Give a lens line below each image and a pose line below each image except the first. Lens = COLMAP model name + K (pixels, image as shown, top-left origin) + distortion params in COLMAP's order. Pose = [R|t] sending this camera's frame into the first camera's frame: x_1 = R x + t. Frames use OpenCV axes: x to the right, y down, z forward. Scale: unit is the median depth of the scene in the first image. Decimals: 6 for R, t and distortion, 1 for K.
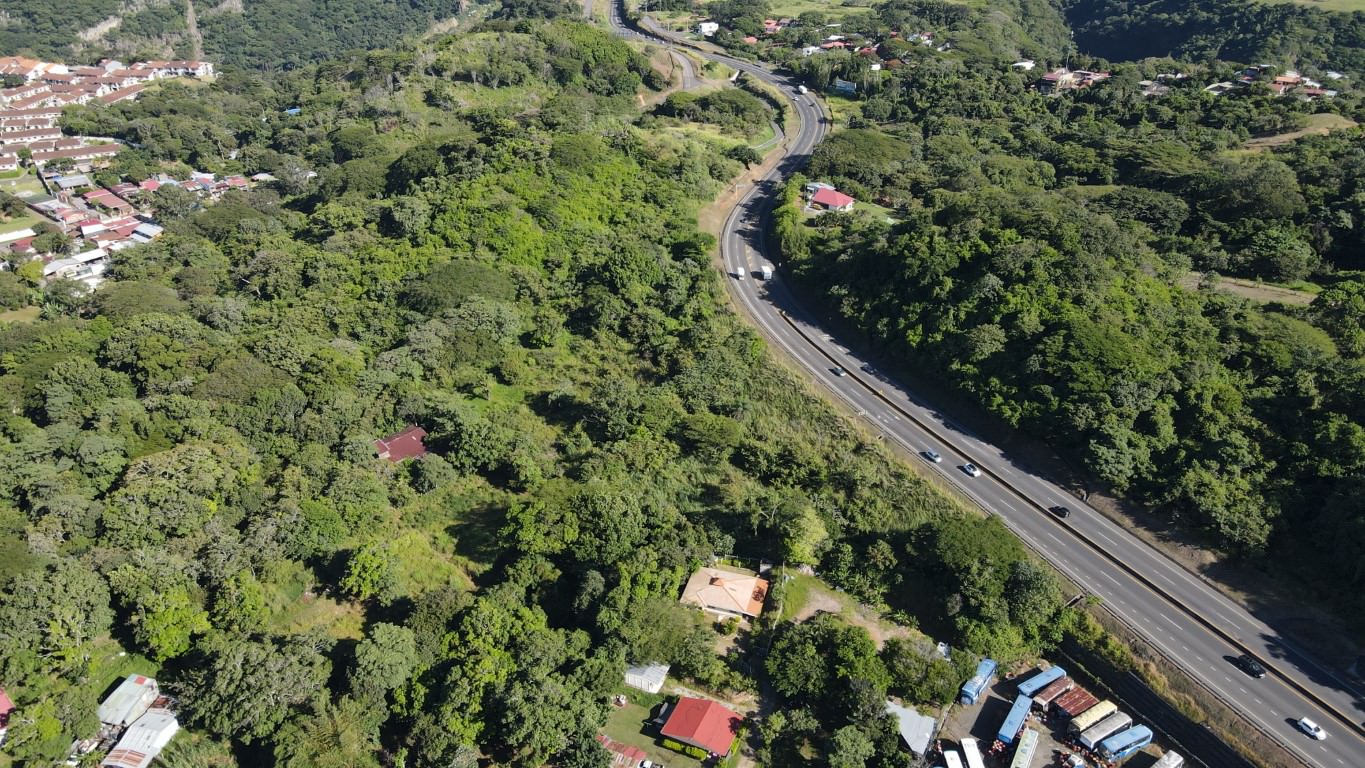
lens RADIAL K [[1001.1, 0, 682.5], [0, 1001.1, 384.0], [0, 0, 1]] dist [0.003818, 0.016366]
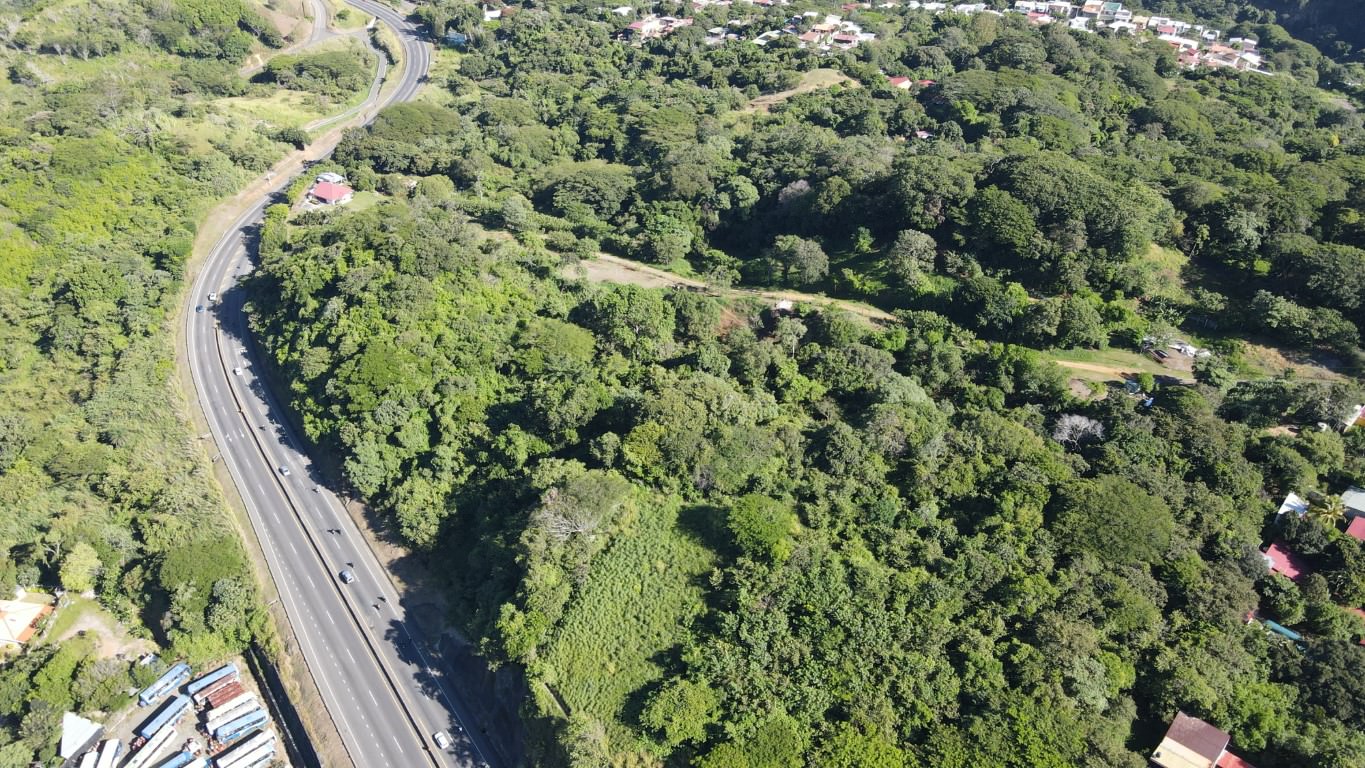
lens RADIAL K [[1001.1, 0, 682.5], [0, 1001.1, 384.0], [0, 0, 1]] dist [0.003818, 0.016366]
pose [[0.988541, -0.092459, 0.119322, 0.265048], [0.078420, 0.989981, 0.117421, -0.055073], [-0.128983, -0.106718, 0.985888, -0.089380]]
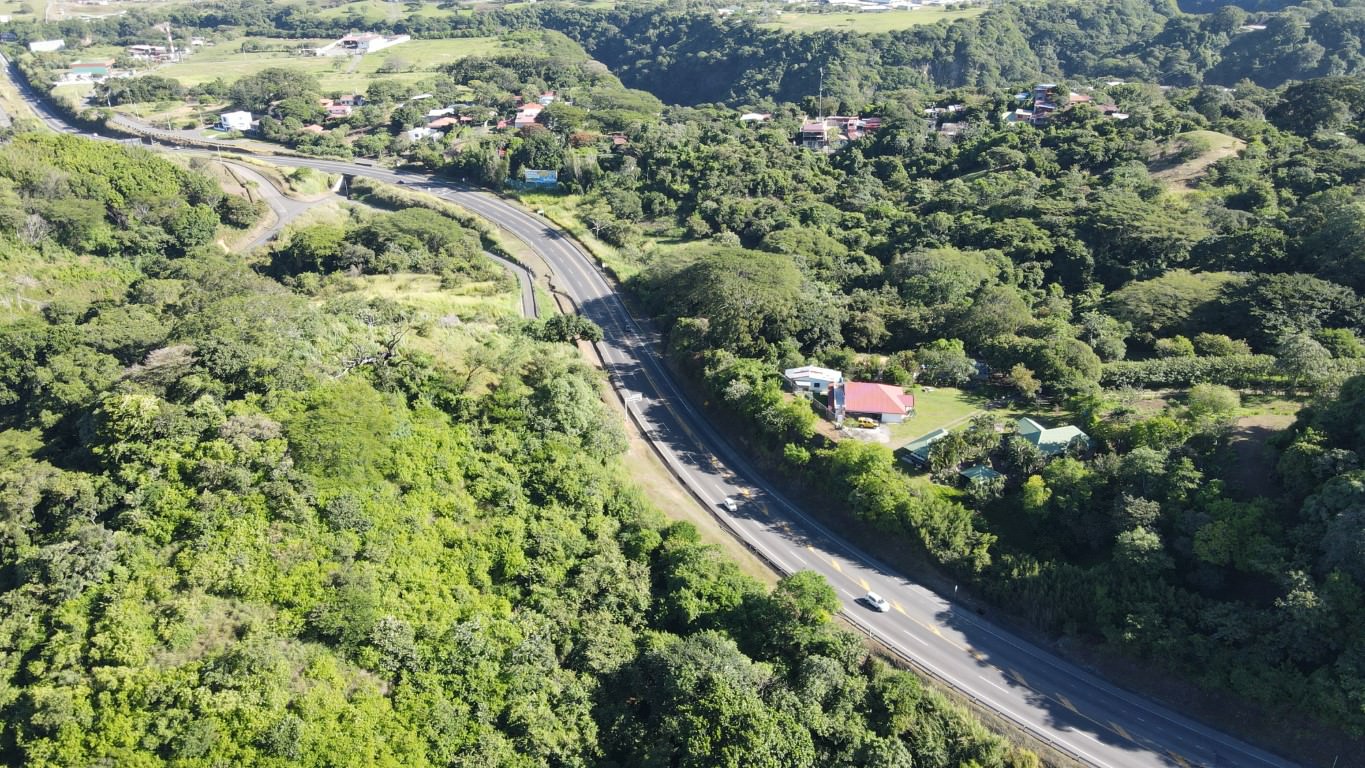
lens RADIAL K [[1001.1, 0, 682.5], [0, 1001.1, 384.0], [0, 0, 1]] dist [0.003818, 0.016366]
pose [[0.844989, -0.242820, 0.476478, -0.133770], [0.269217, 0.962987, 0.013322, -0.161244], [-0.462077, 0.117019, 0.879085, 0.411449]]
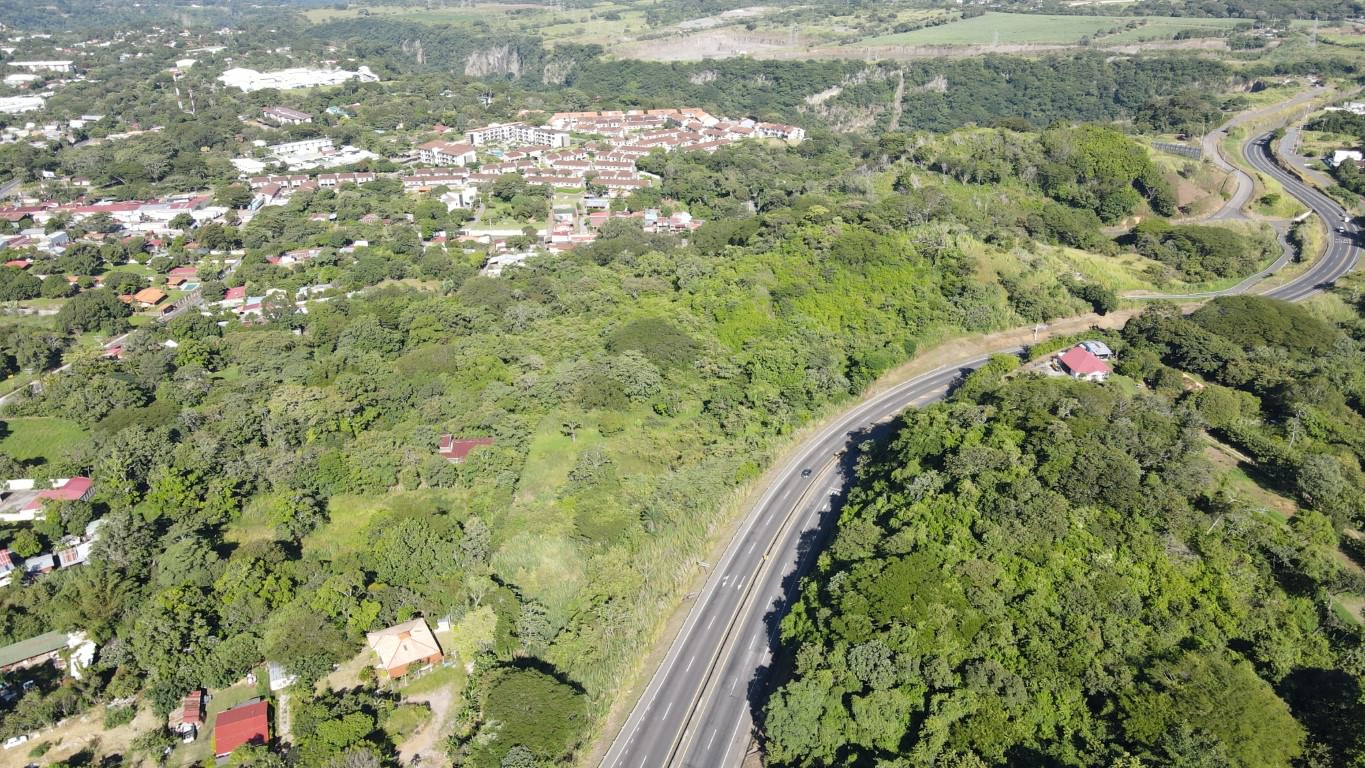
lens RADIAL K [[1005.3, 0, 663.5], [0, 1005.3, 386.4], [0, 0, 1]] dist [0.001710, 0.003856]
pose [[0.714765, 0.275862, -0.642659, 0.308225], [-0.322848, 0.945298, 0.046699, -0.067475], [0.620387, 0.174103, 0.764727, 0.122114]]
